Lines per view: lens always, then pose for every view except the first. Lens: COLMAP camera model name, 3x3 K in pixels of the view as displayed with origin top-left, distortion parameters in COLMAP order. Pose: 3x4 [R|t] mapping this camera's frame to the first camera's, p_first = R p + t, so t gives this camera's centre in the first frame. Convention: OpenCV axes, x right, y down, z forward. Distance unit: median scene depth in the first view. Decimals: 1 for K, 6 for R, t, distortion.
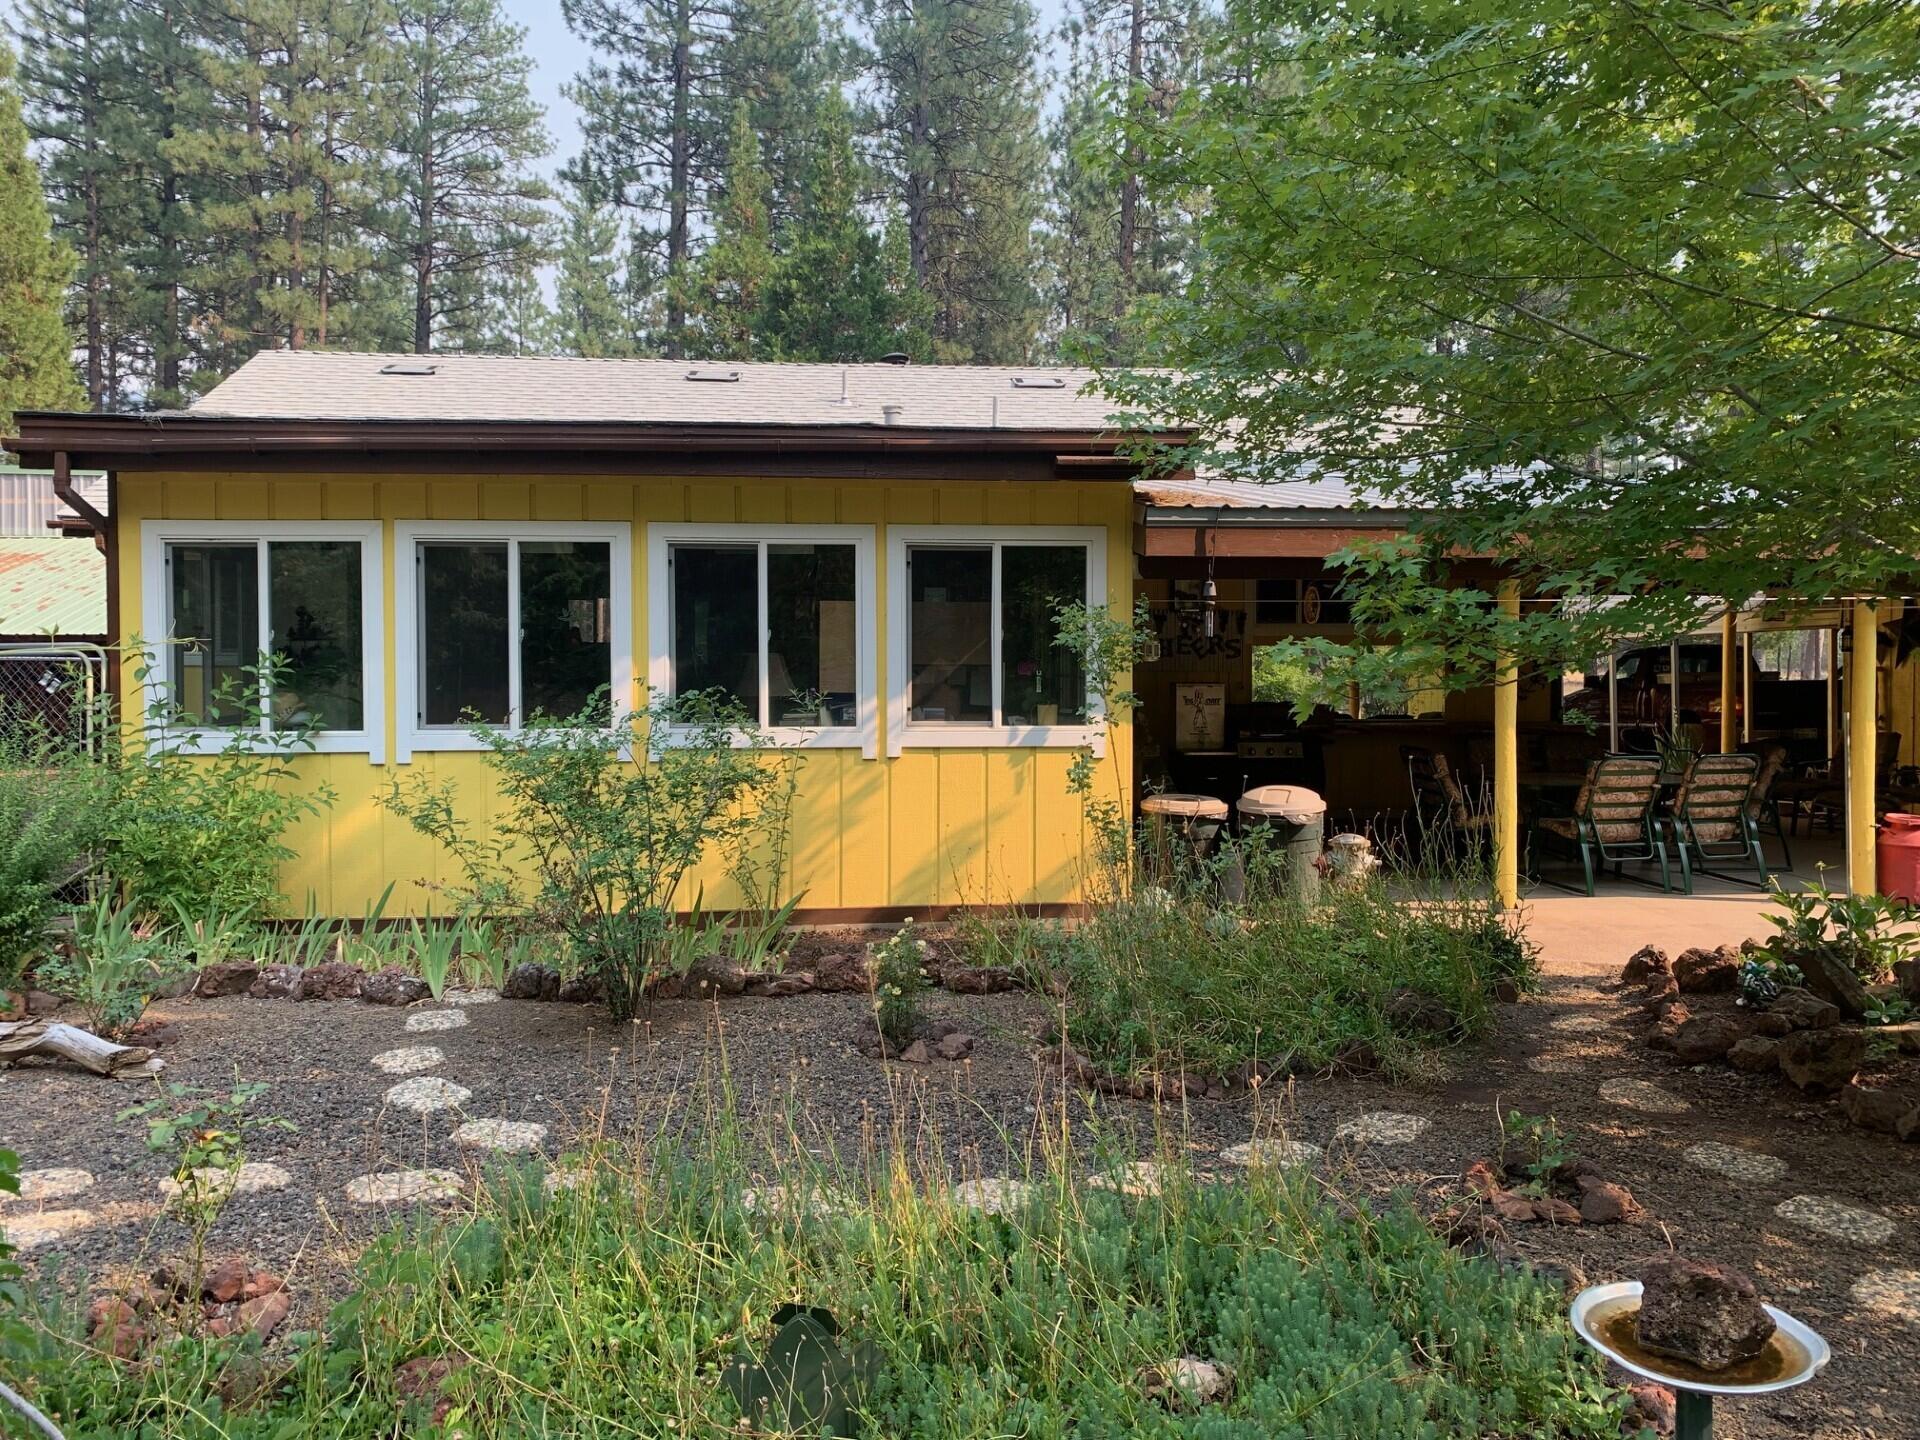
lens RADIAL K [[1458.9, 0, 968.3], [0, 1458.9, 693.9], [0, 0, 1]] dist [-0.025842, -0.007892]
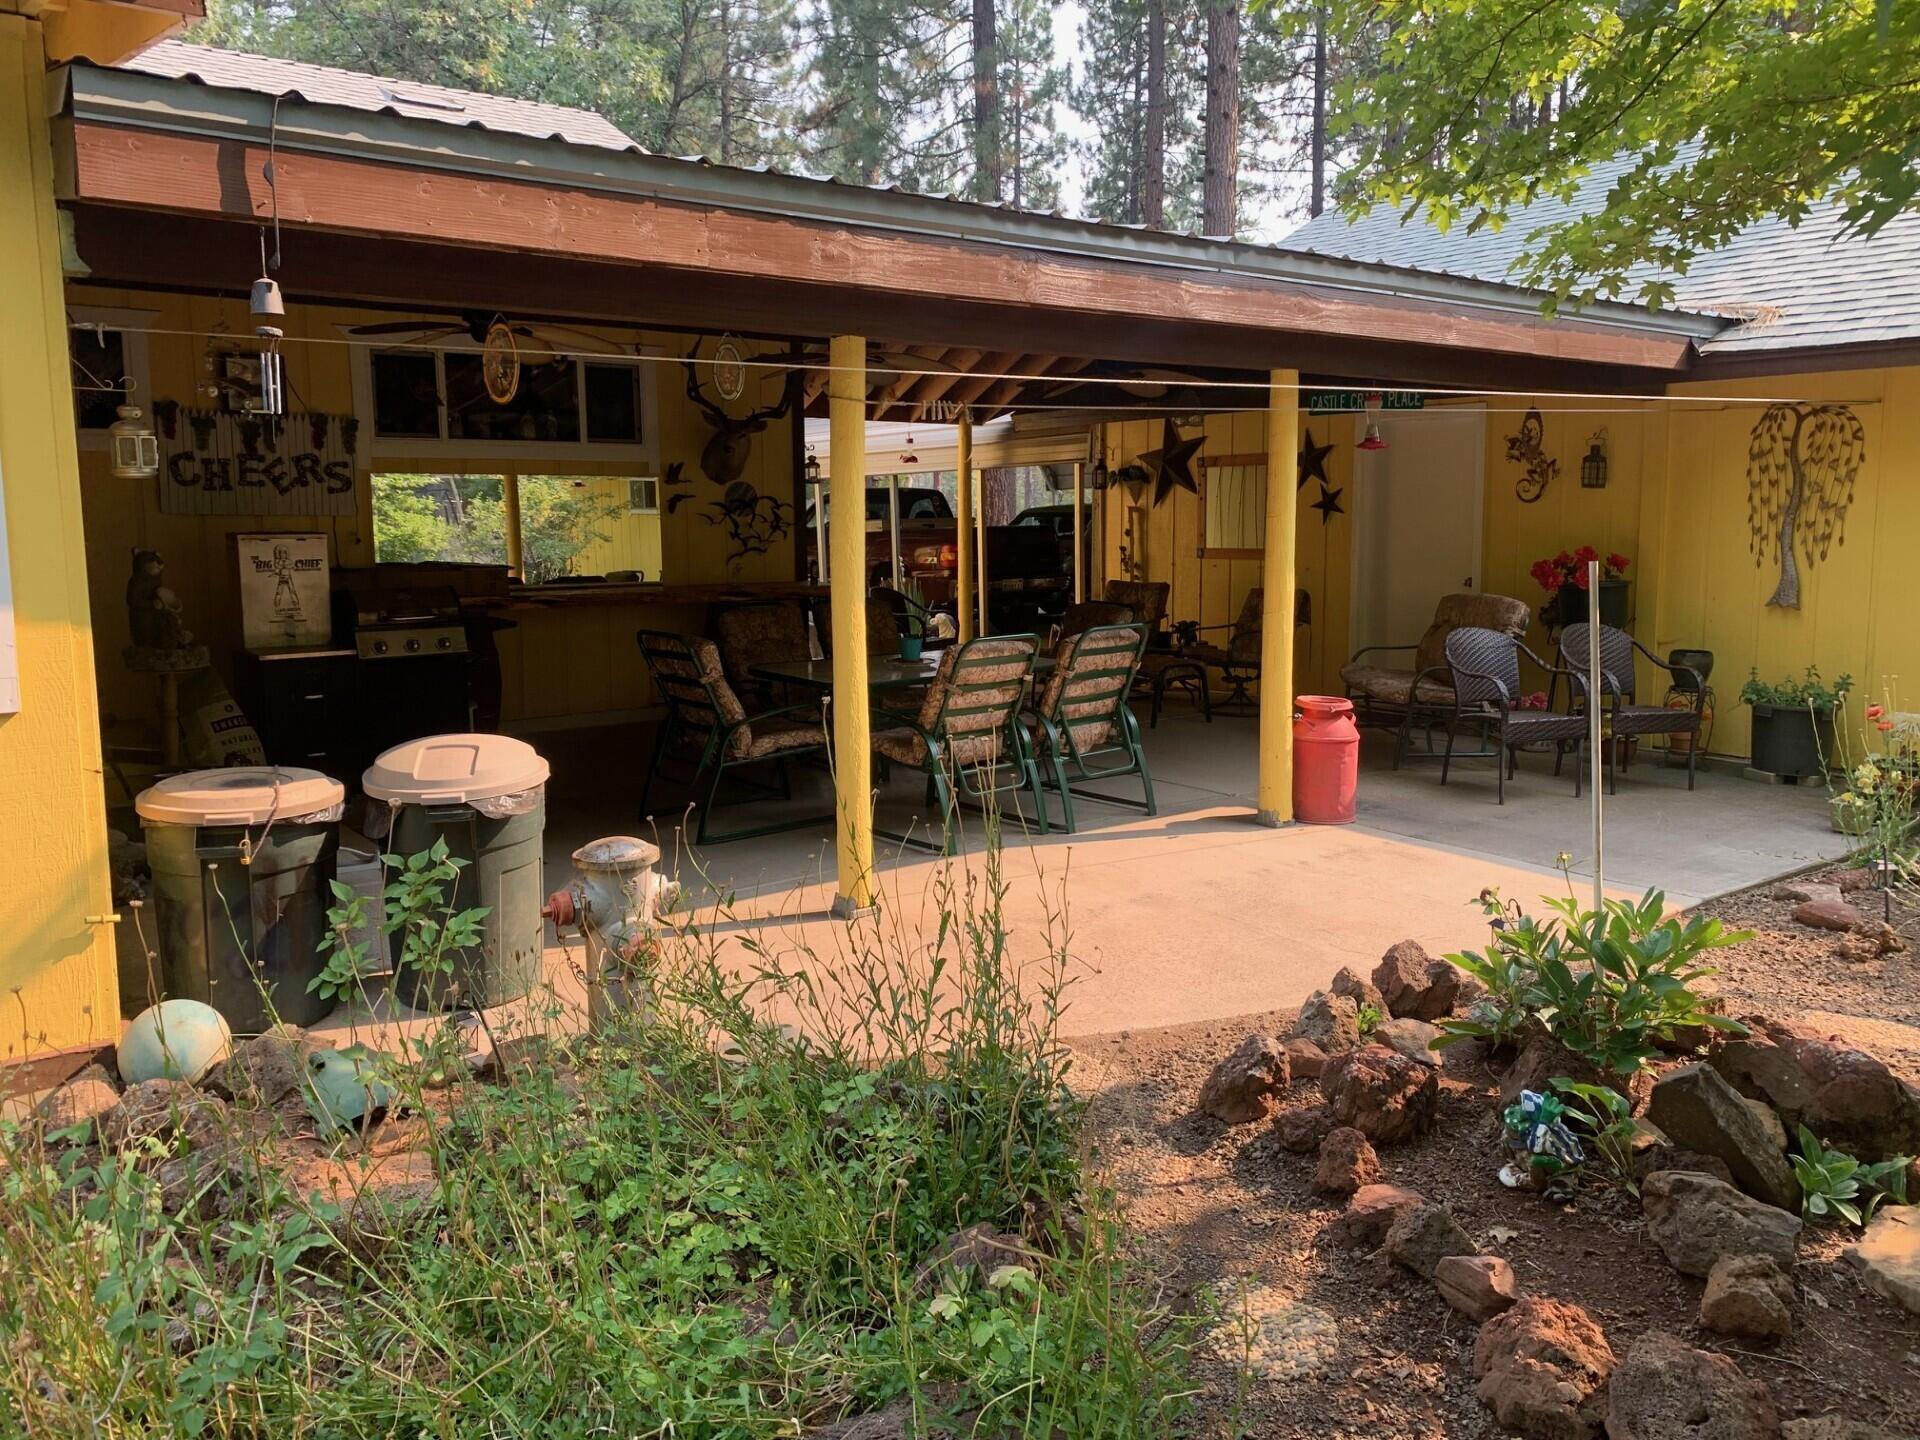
lens RADIAL K [[1458.9, 0, 968.3], [0, 1458.9, 693.9], [0, 0, 1]] dist [-0.025842, -0.007892]
pose [[0.835170, -0.071260, 0.545356, 0.084987], [0.016335, 0.994347, 0.104913, -0.000008], [-0.549749, -0.078712, 0.831613, 0.457702]]
